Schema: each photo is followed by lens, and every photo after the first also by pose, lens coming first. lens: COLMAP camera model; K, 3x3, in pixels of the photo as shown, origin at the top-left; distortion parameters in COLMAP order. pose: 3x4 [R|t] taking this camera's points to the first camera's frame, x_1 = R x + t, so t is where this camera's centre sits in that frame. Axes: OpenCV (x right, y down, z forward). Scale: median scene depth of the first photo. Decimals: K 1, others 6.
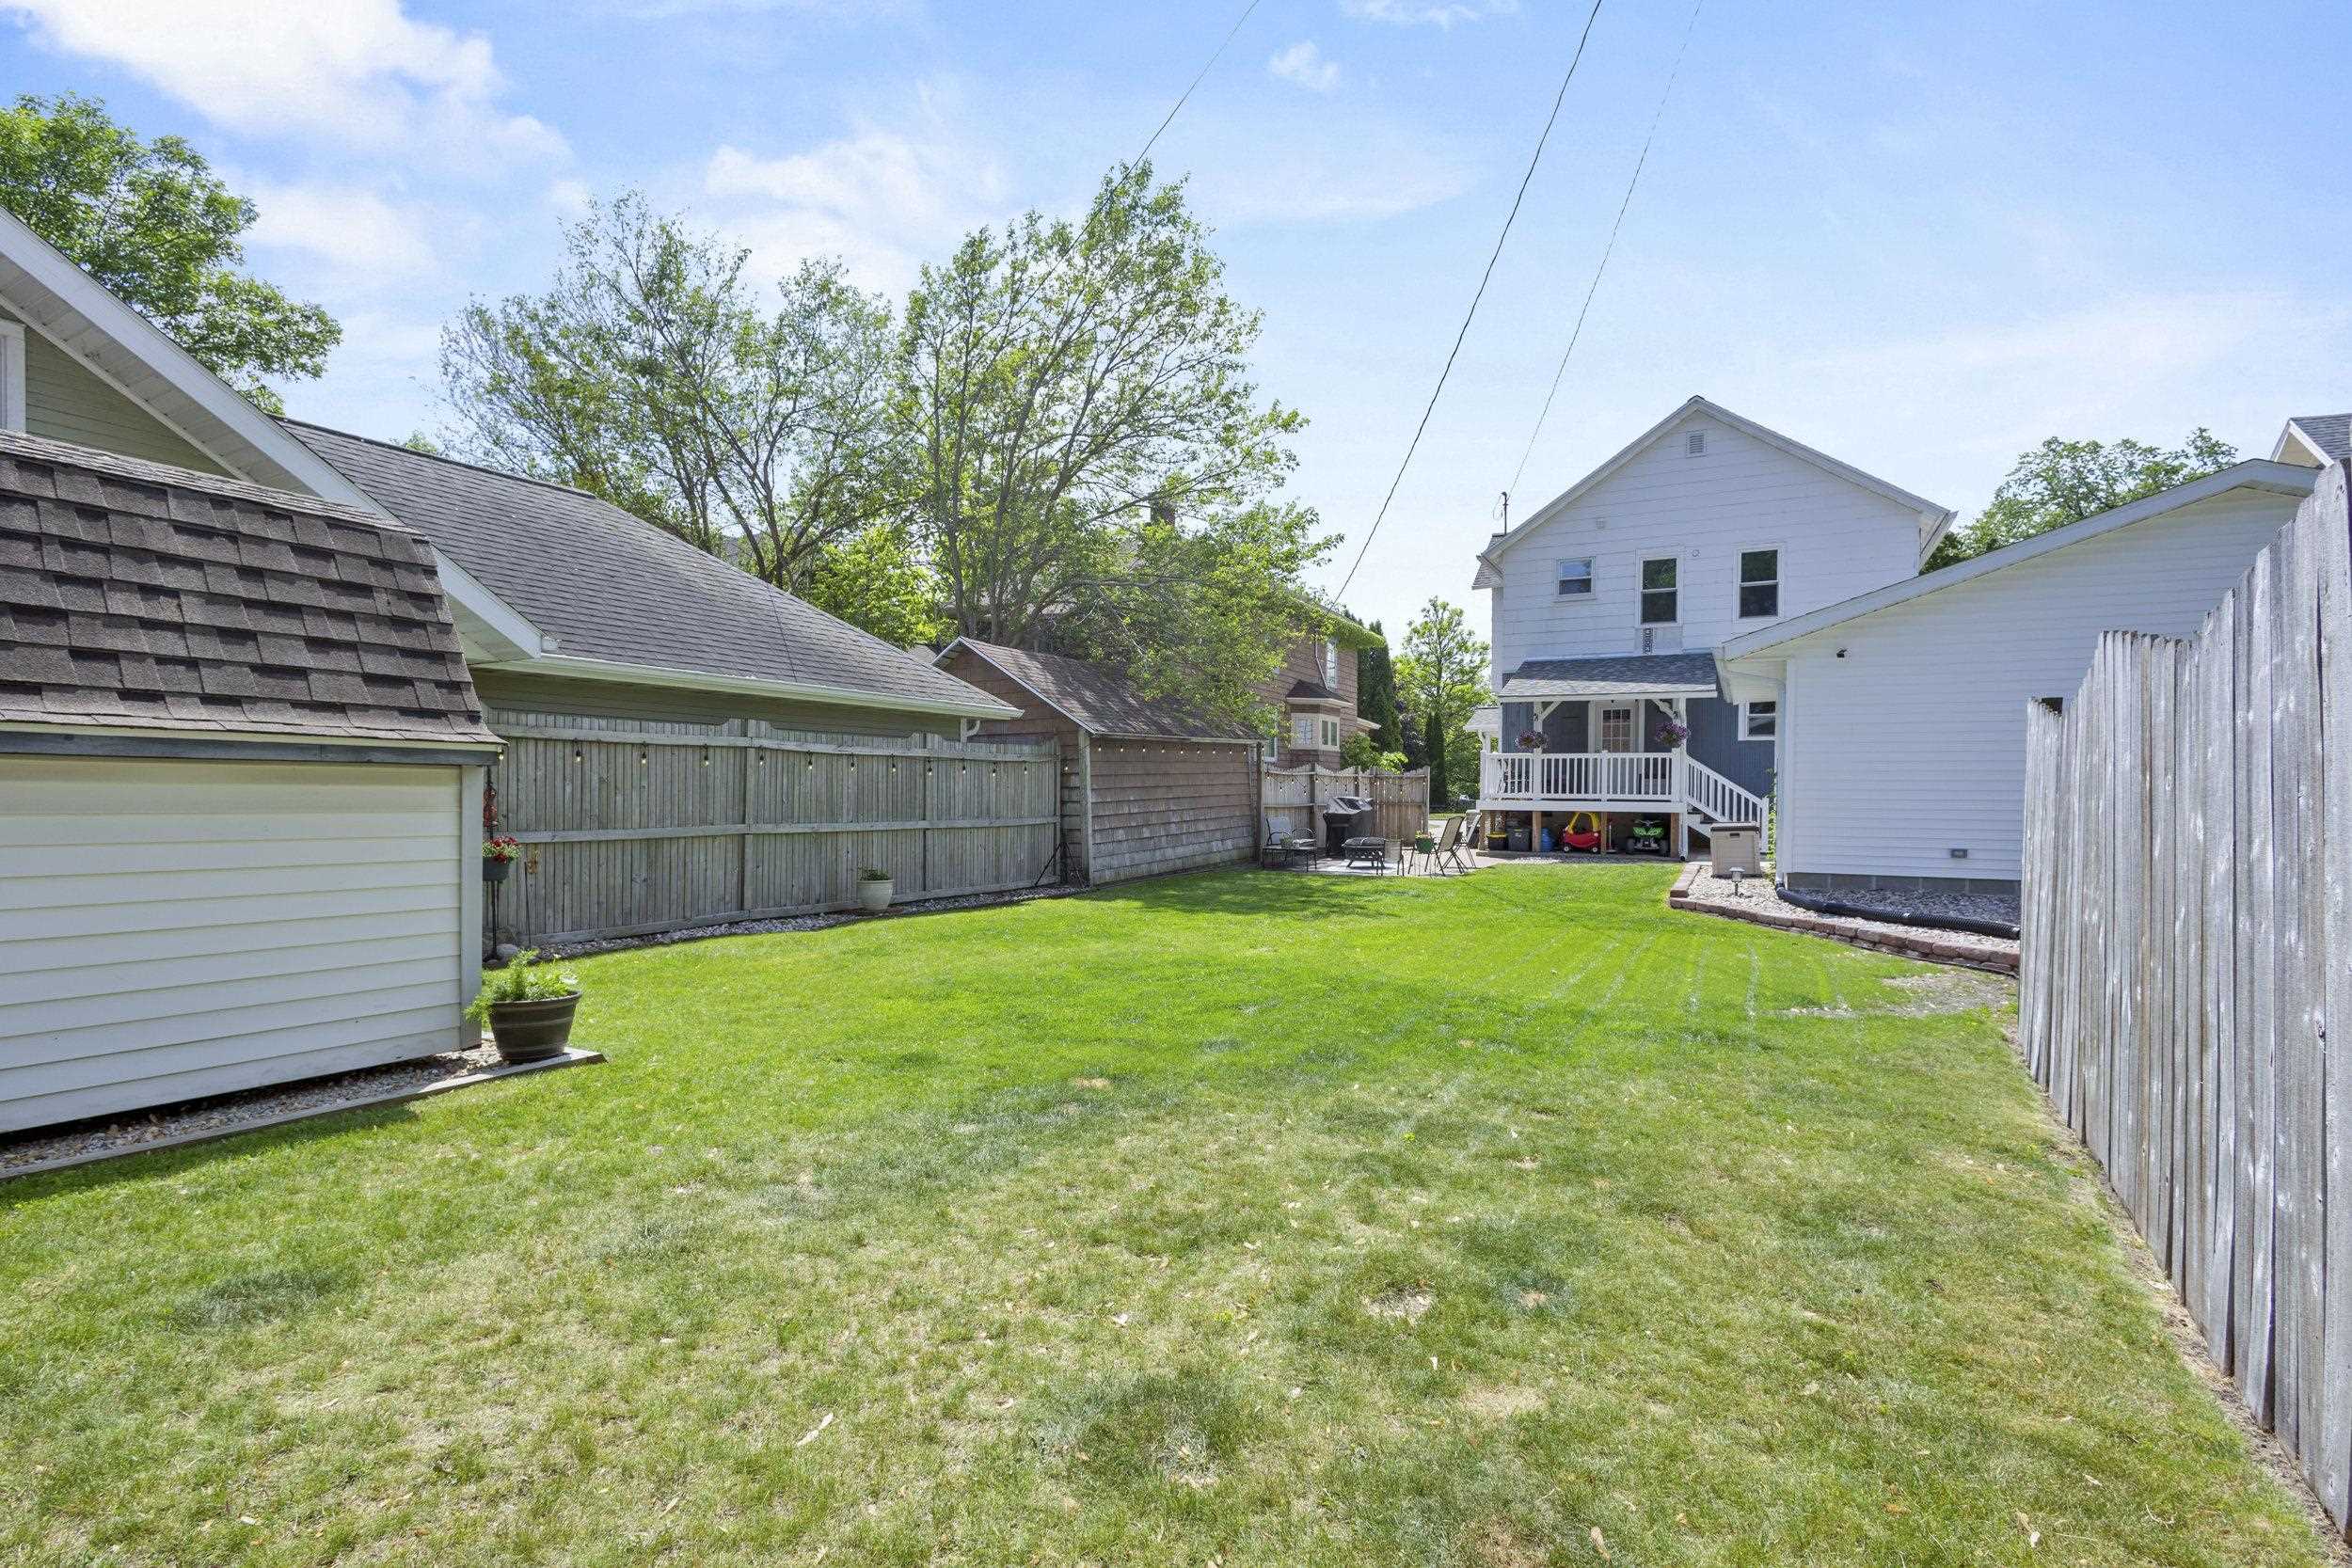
lens RADIAL K [[1088.4, 0, 1170.8], [0, 1088.4, 814.1], [0, 0, 1]] dist [0.002429, 0.000108]
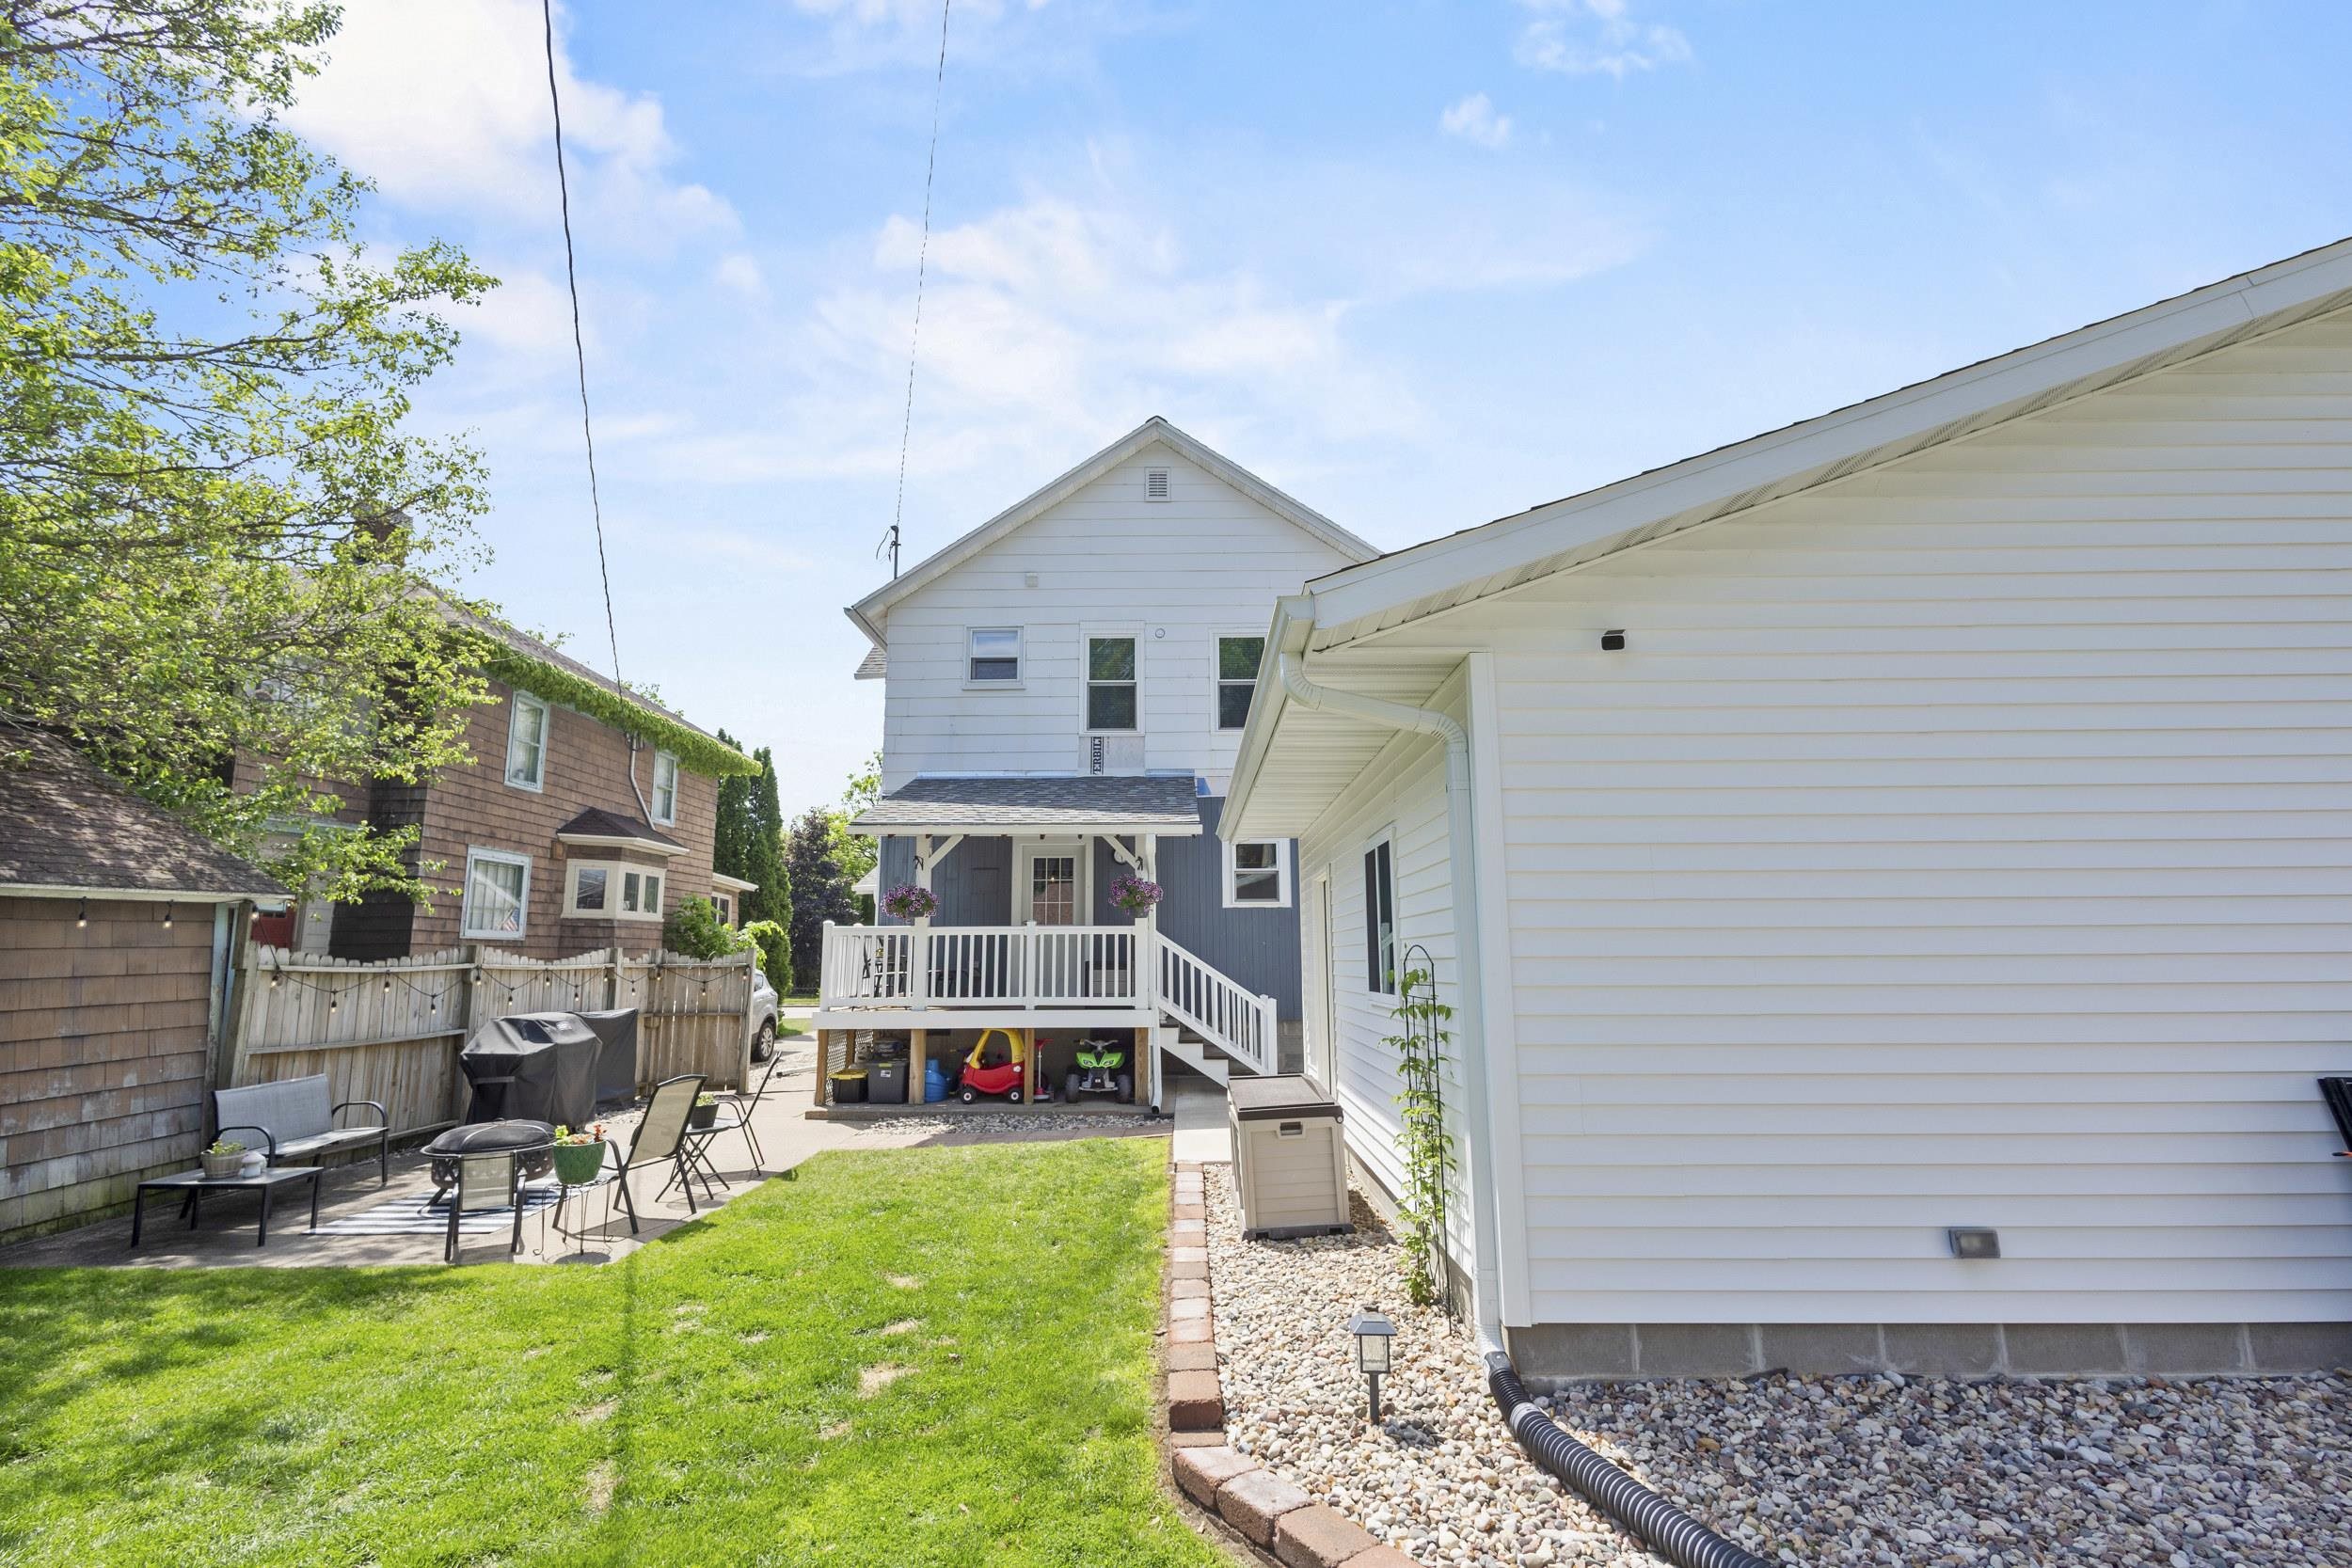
lens RADIAL K [[1062.9, 0, 1176.0], [0, 1062.9, 784.0], [0, 0, 1]] dist [0.005347, -0.000015]
pose [[0.885816, 0.064607, 0.459517, 0.193300], [0.022190, 0.983230, -0.181015, -0.025049], [-0.463506, 0.170542, 0.869527, 0.438311]]
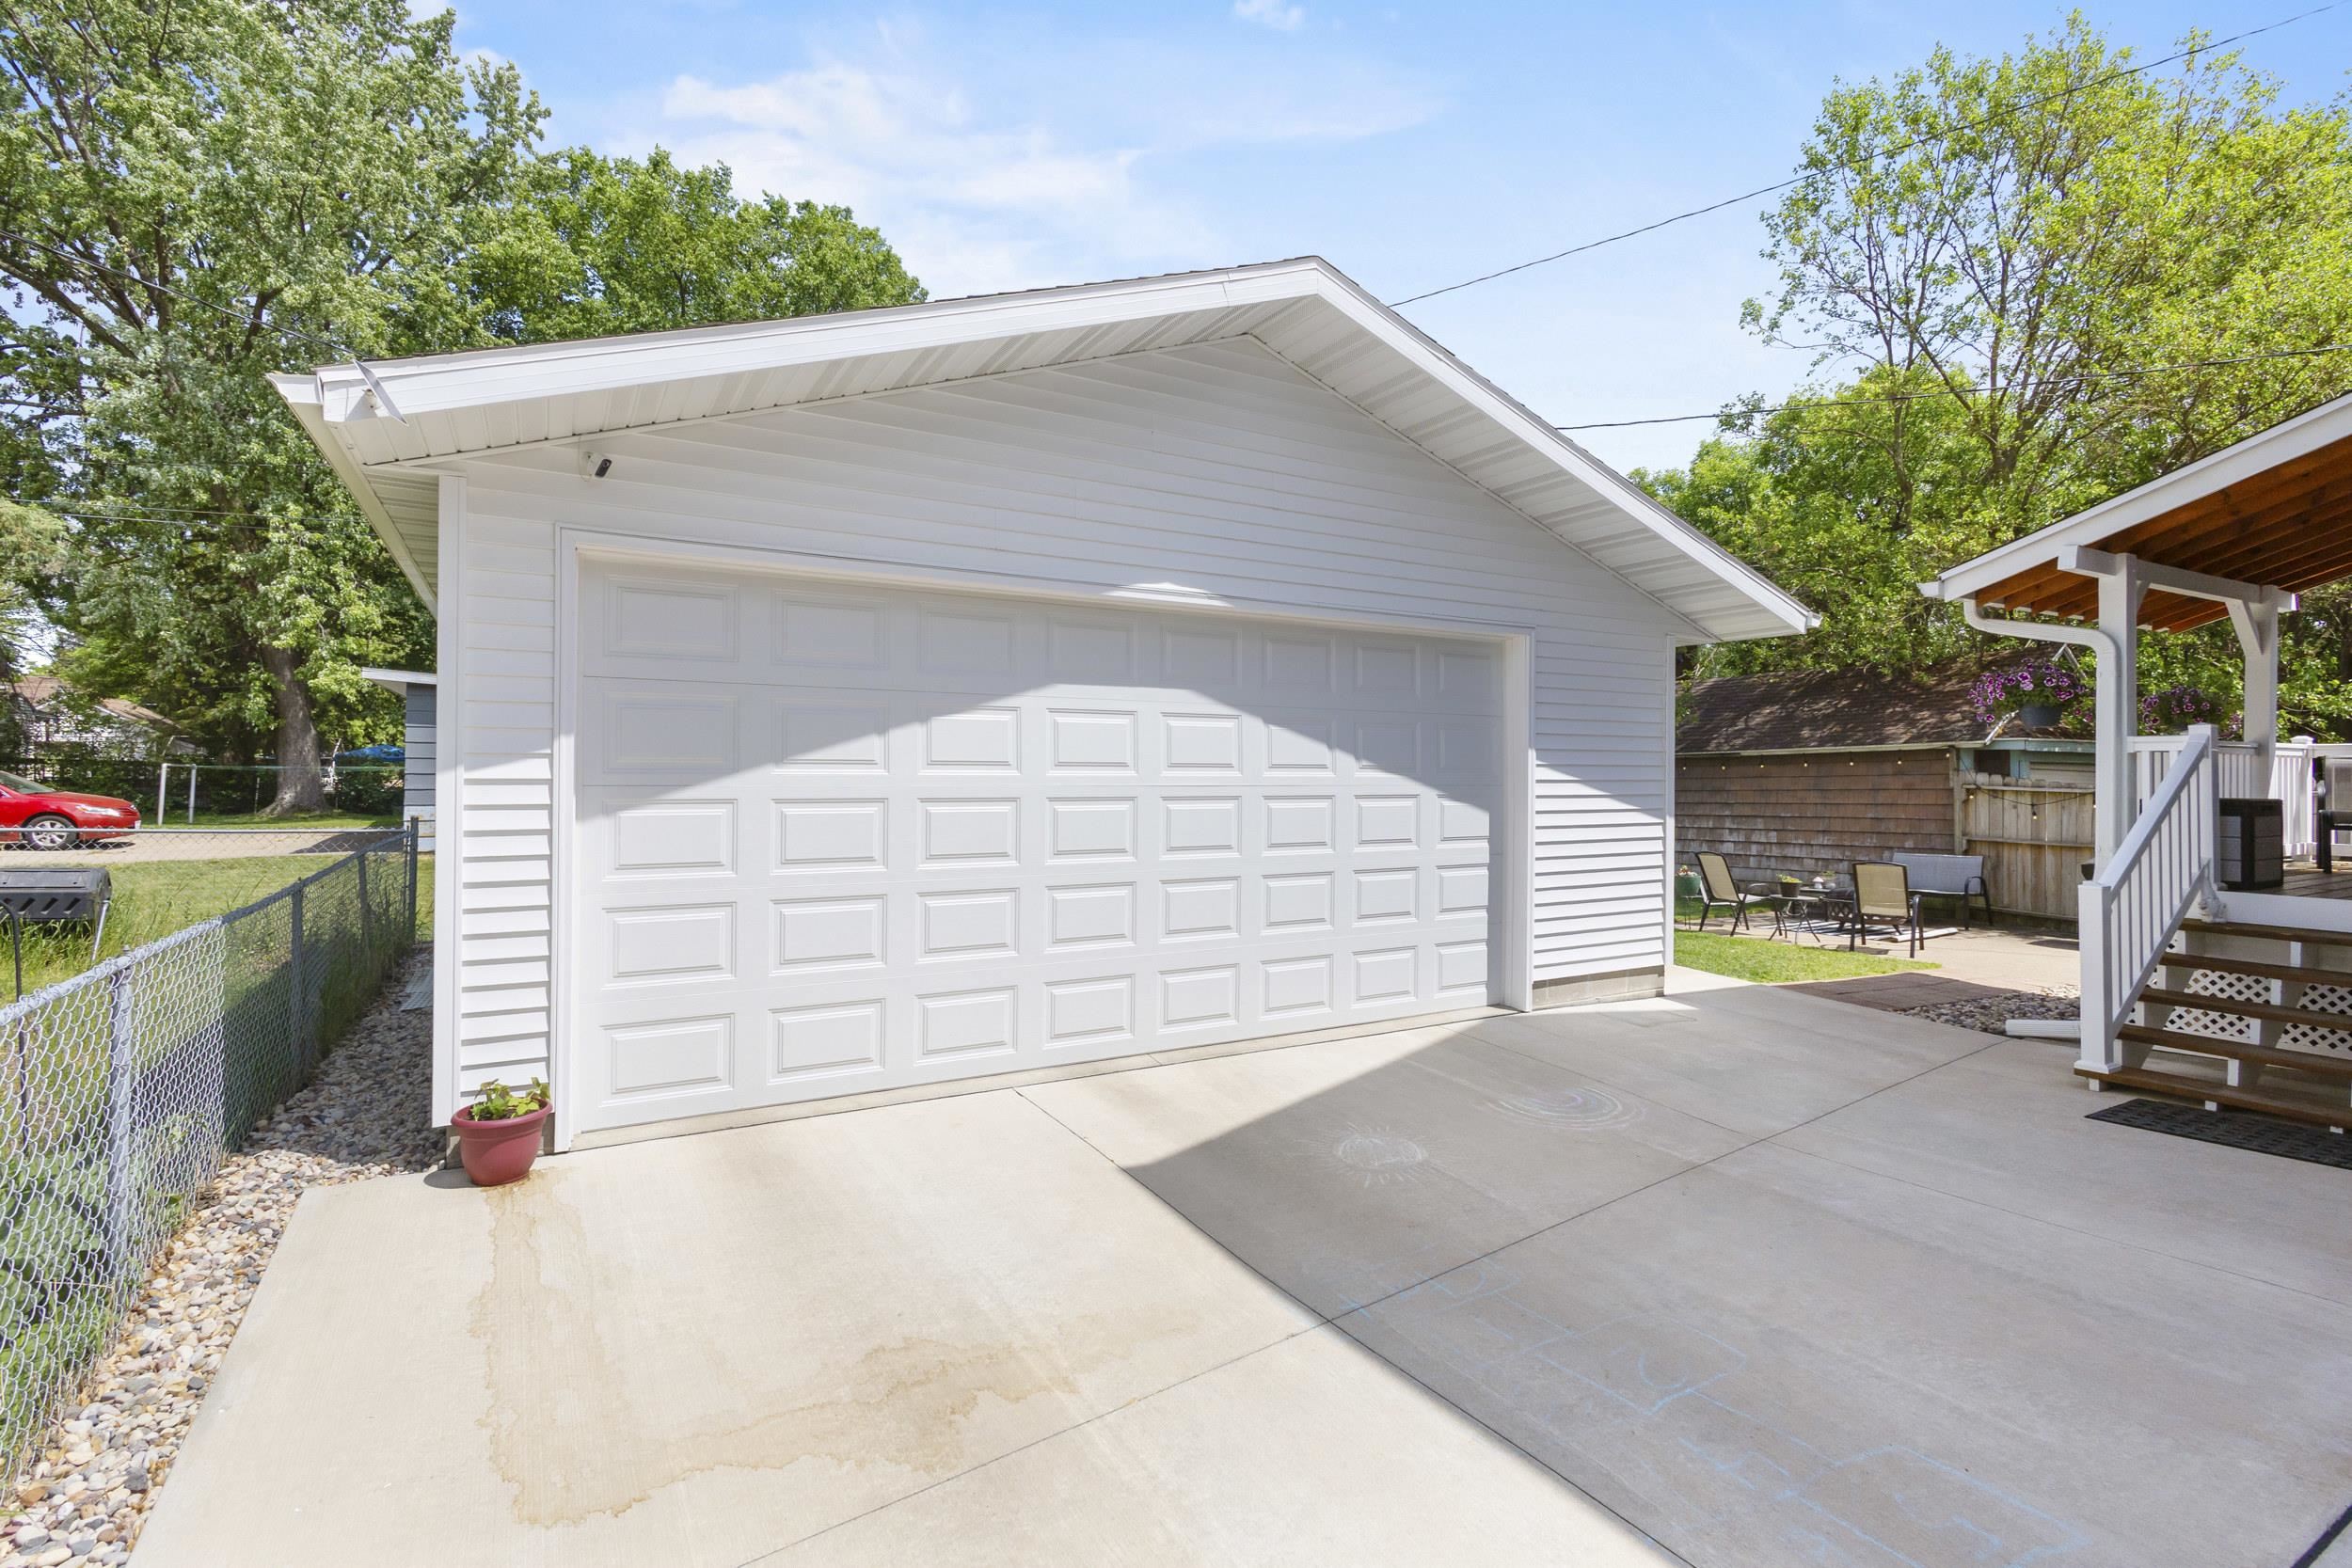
lens RADIAL K [[1092.3, 0, 1165.5], [0, 1092.3, 768.9], [0, 0, 1]] dist [0.003622, -0.001111]
pose [[-0.529459, -0.013026, -0.848235, 0.873825], [-0.027970, 0.999607, 0.002109, -0.035740], [0.847874, 0.024842, -0.529615, 0.886150]]
